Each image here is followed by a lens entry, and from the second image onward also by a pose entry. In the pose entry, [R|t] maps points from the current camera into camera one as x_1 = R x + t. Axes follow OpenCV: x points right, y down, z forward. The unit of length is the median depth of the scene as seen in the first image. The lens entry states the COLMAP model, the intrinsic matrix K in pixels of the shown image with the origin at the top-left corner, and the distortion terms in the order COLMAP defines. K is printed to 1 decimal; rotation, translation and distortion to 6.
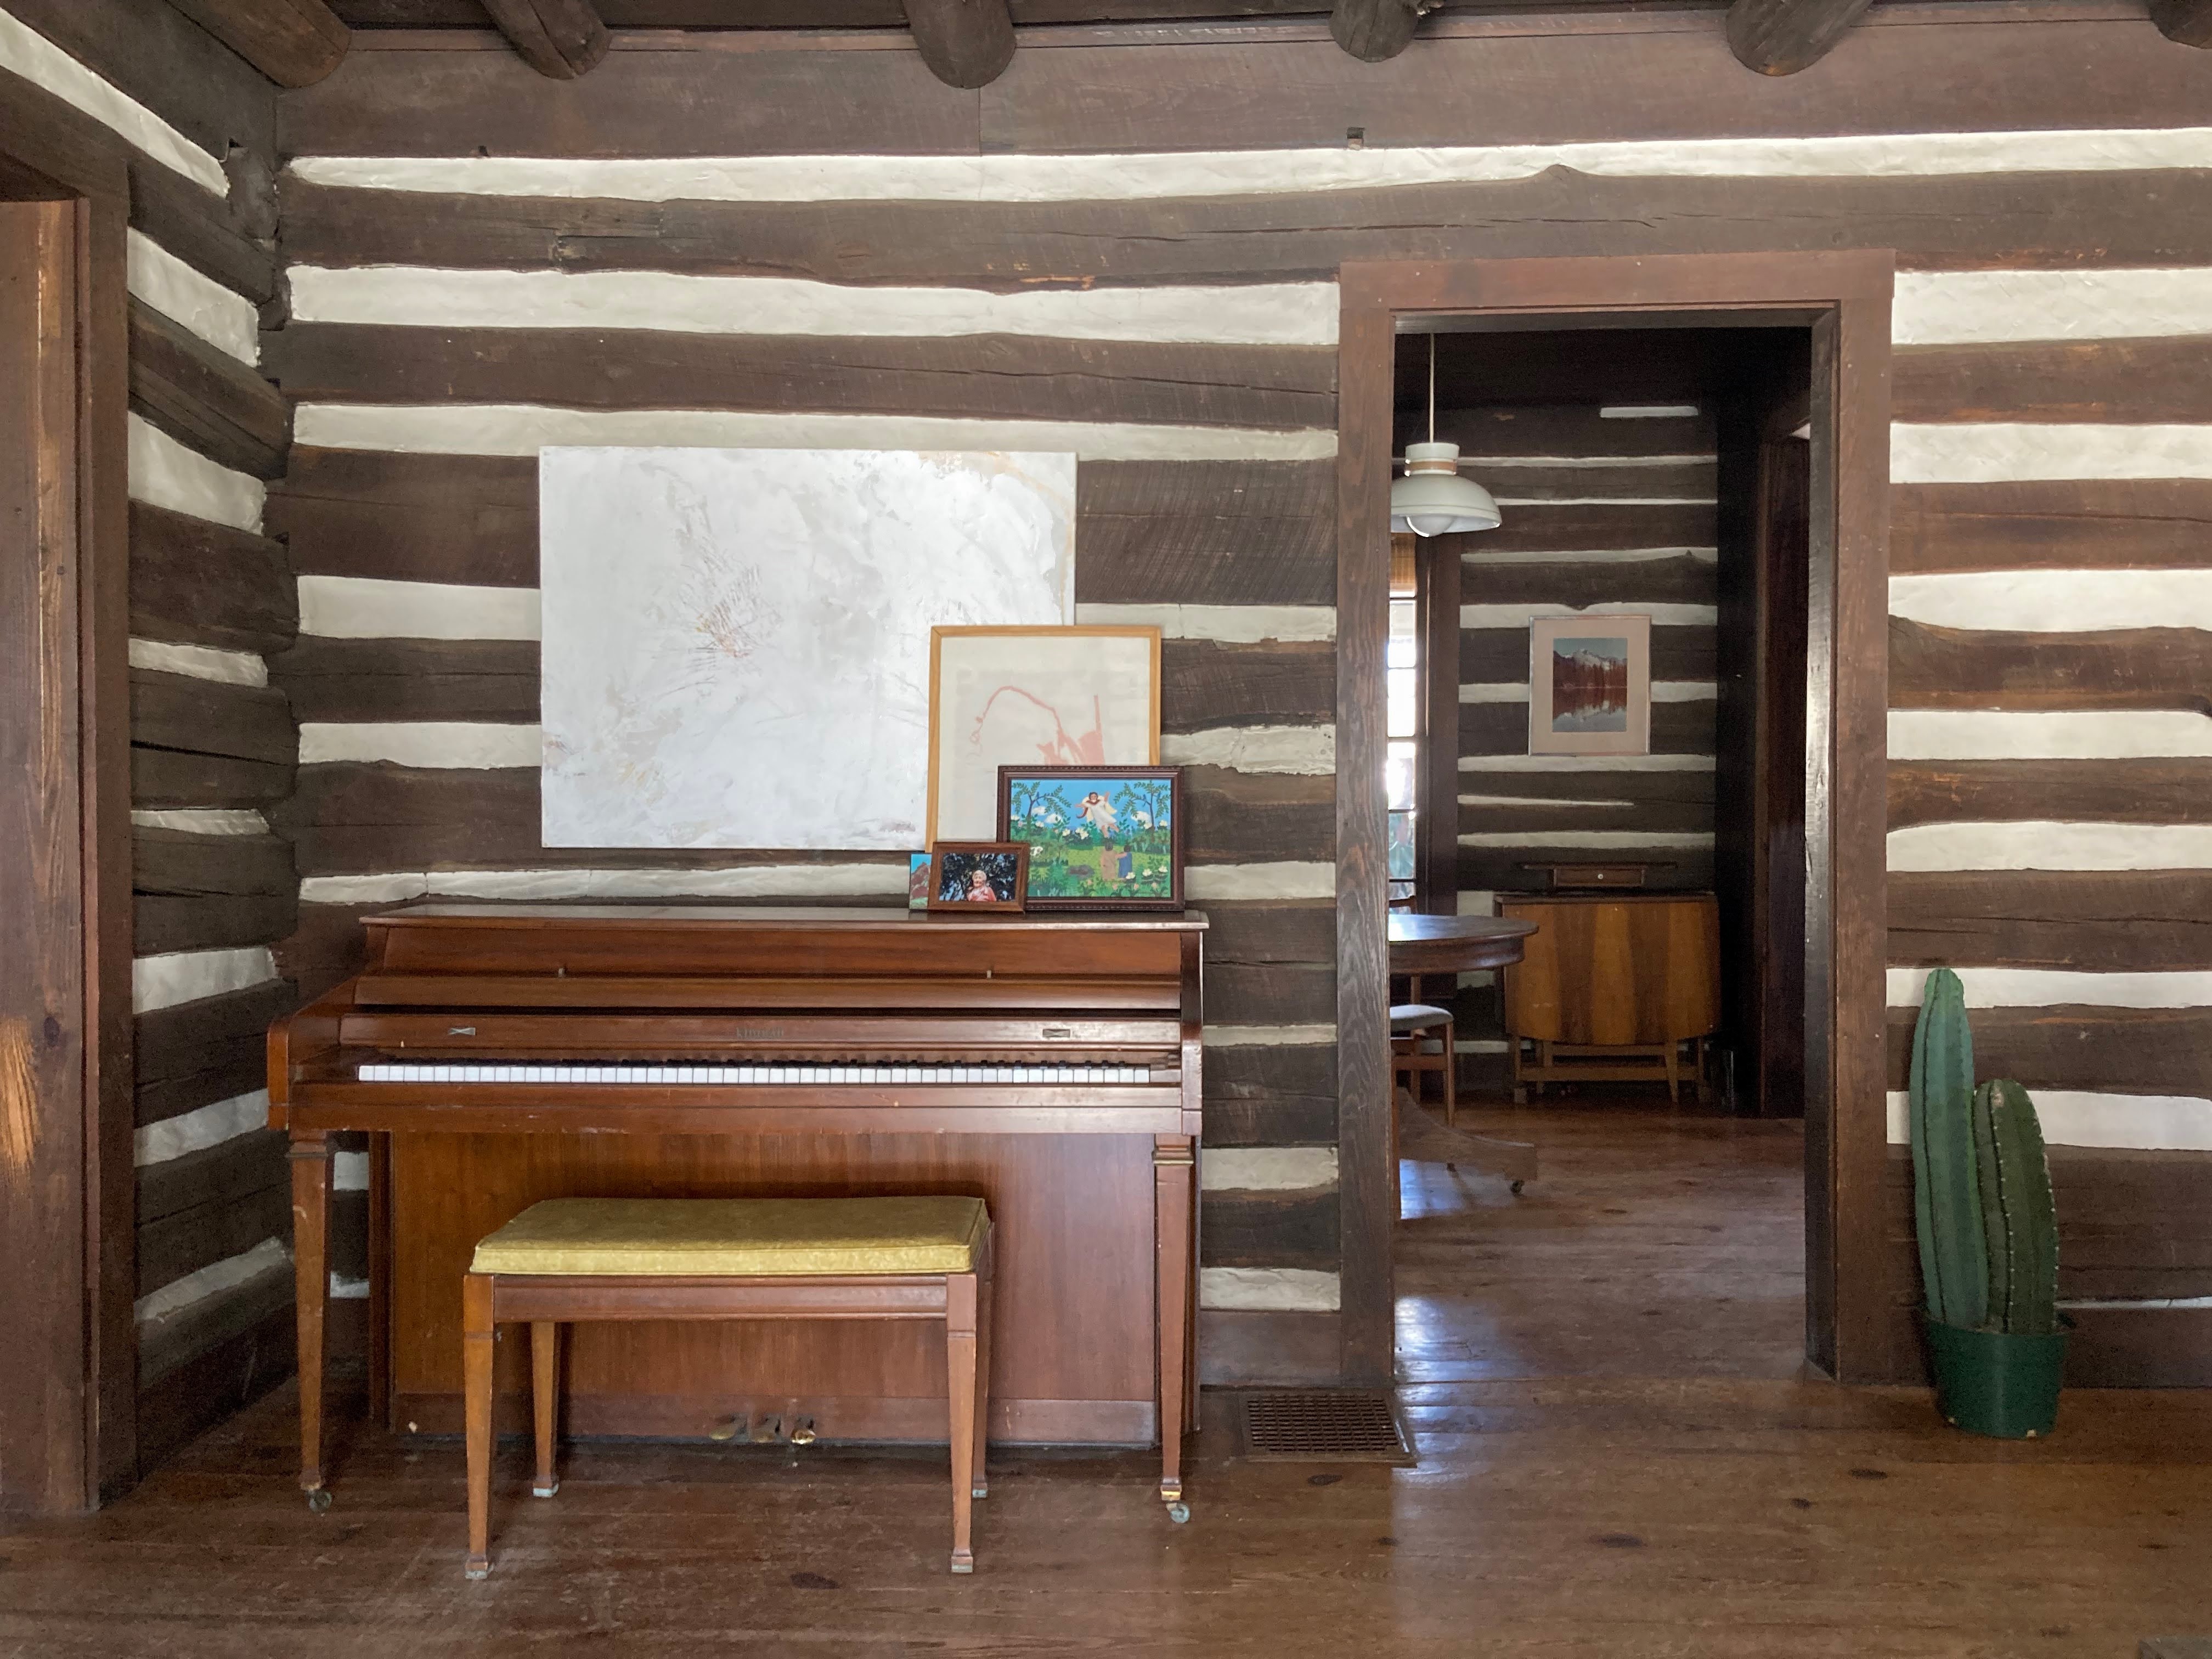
lens RADIAL K [[1846.3, 0, 1106.0], [0, 1846.3, 829.5], [0, 0, 1]] dist [0.045032, -0.017903]
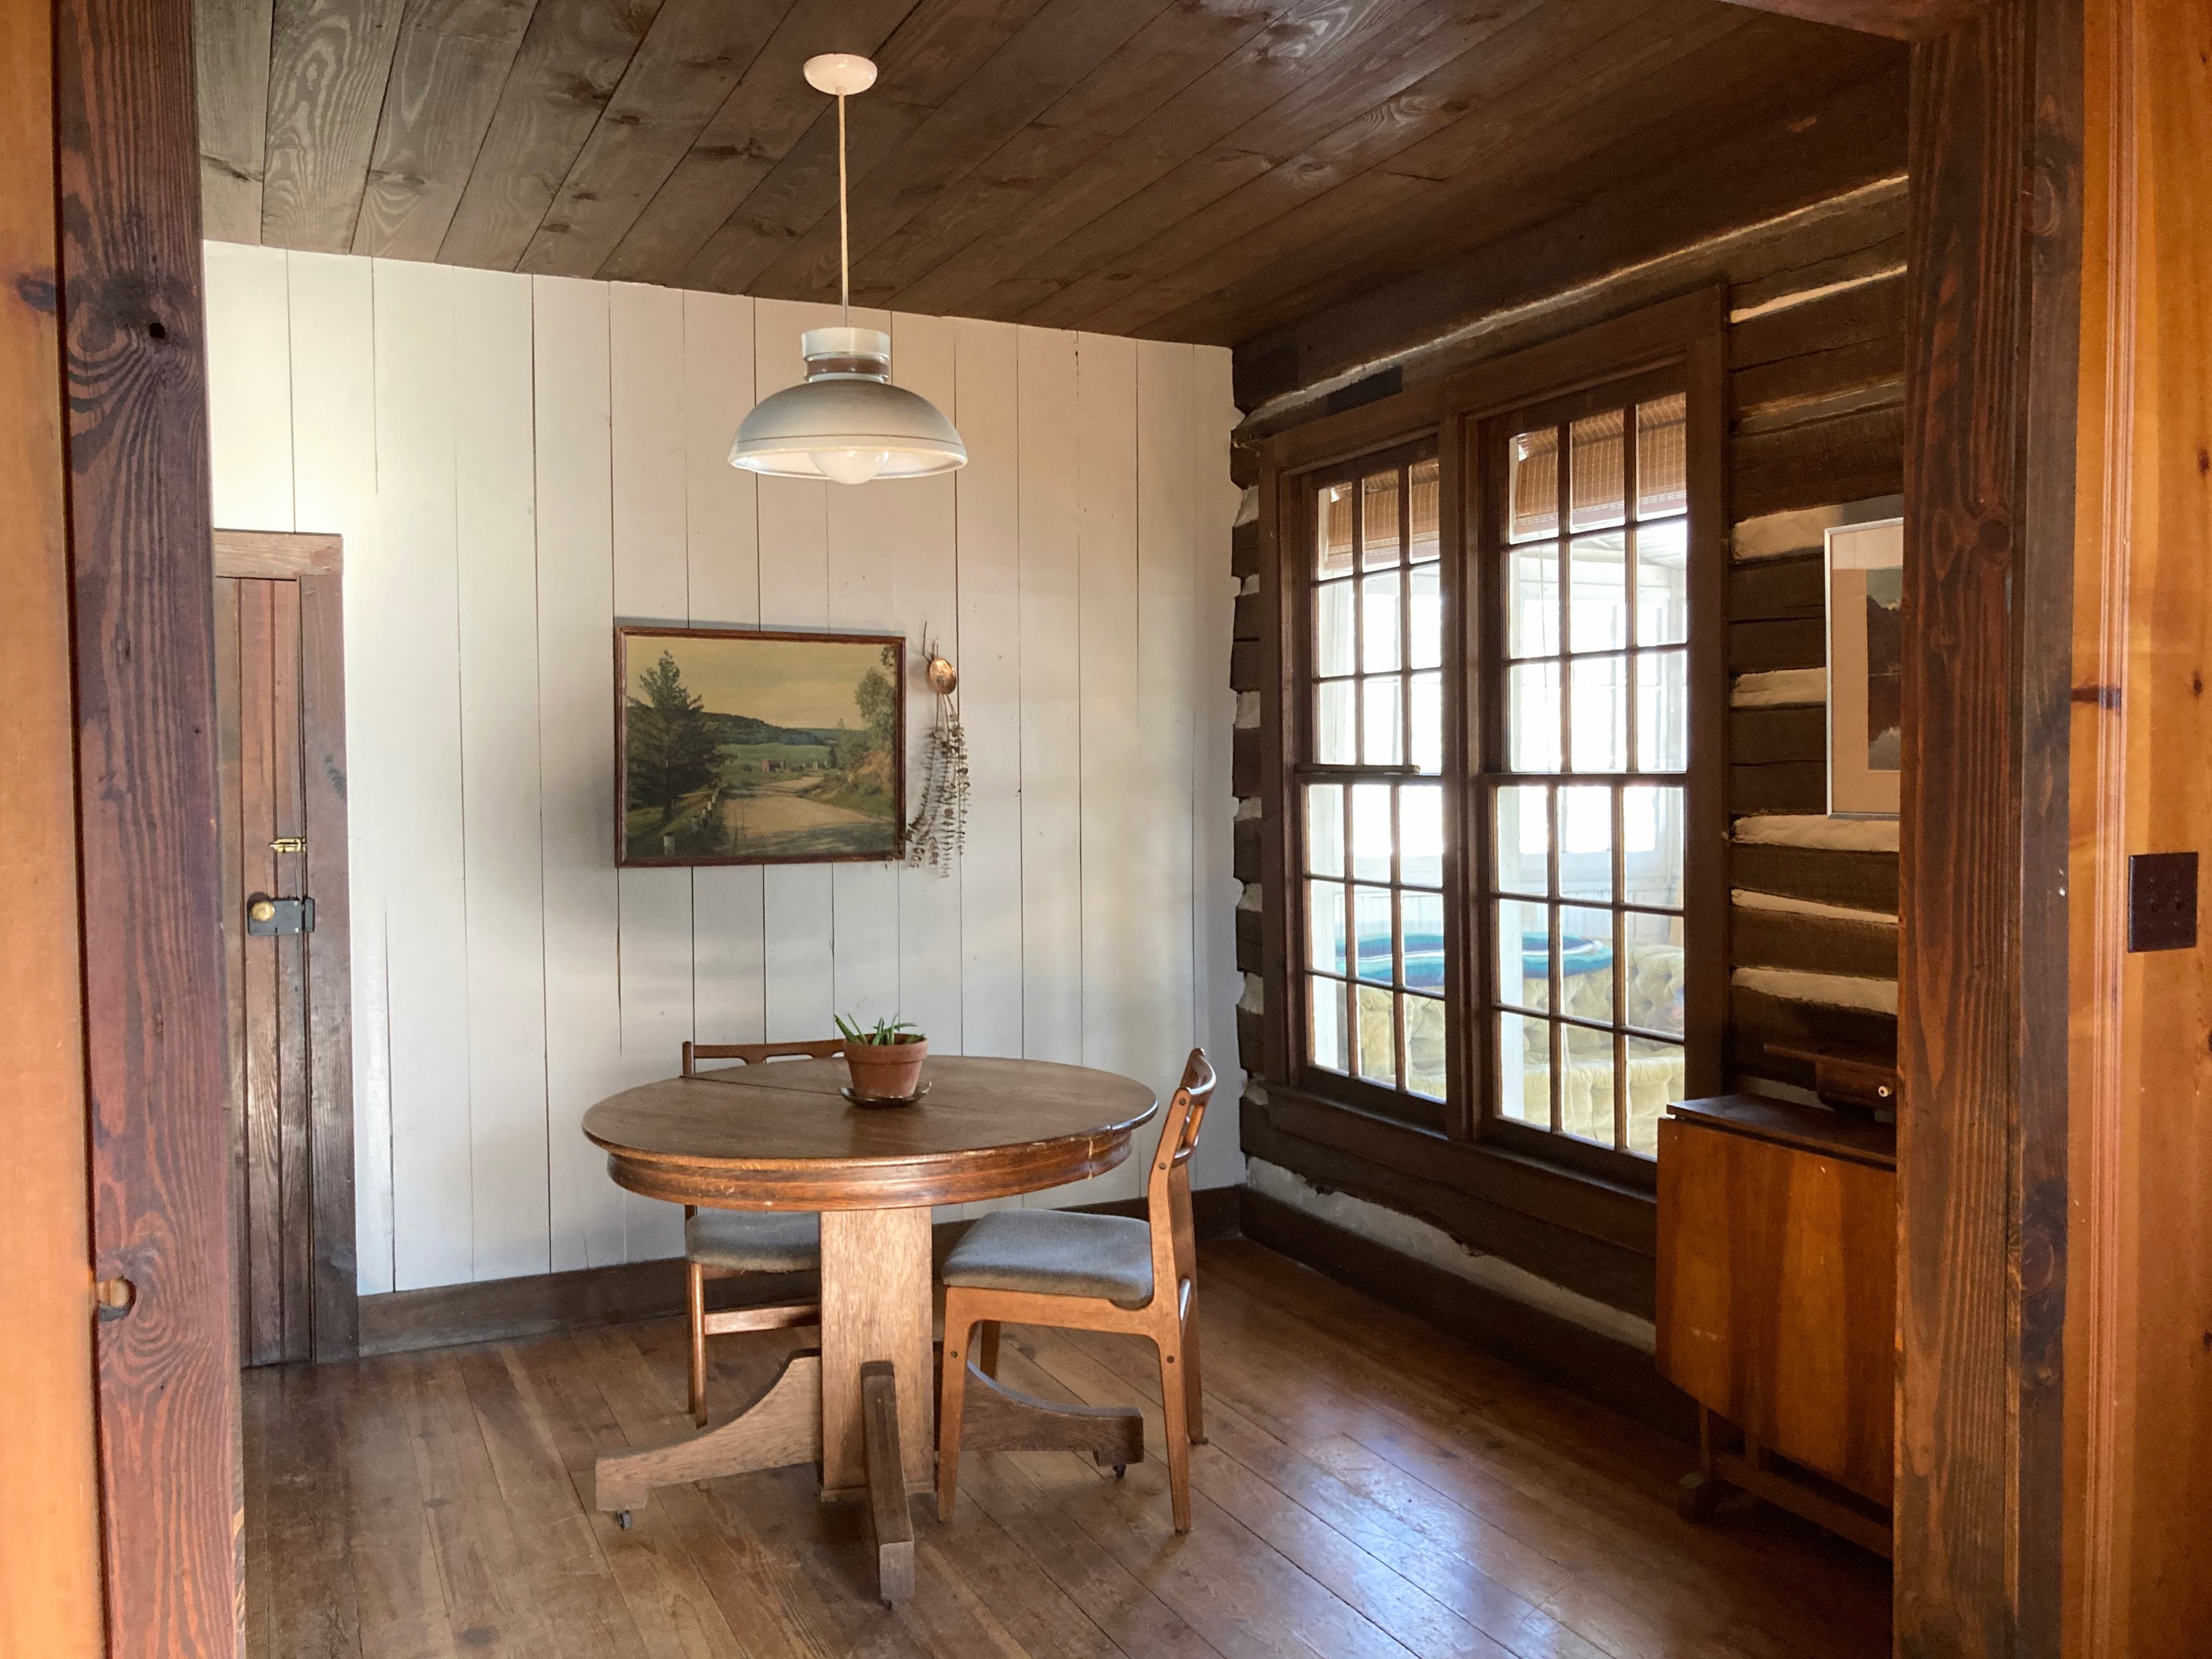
lens RADIAL K [[1823.4, 0, 1068.5], [0, 1823.4, 823.7], [0, 0, 1]] dist [0.012349, 0.004558]
pose [[0.460463, 0.025301, -0.887318, 0.560427], [0.001862, 0.999564, 0.029468, -0.052799], [0.887677, -0.015221, 0.460215, 0.605202]]
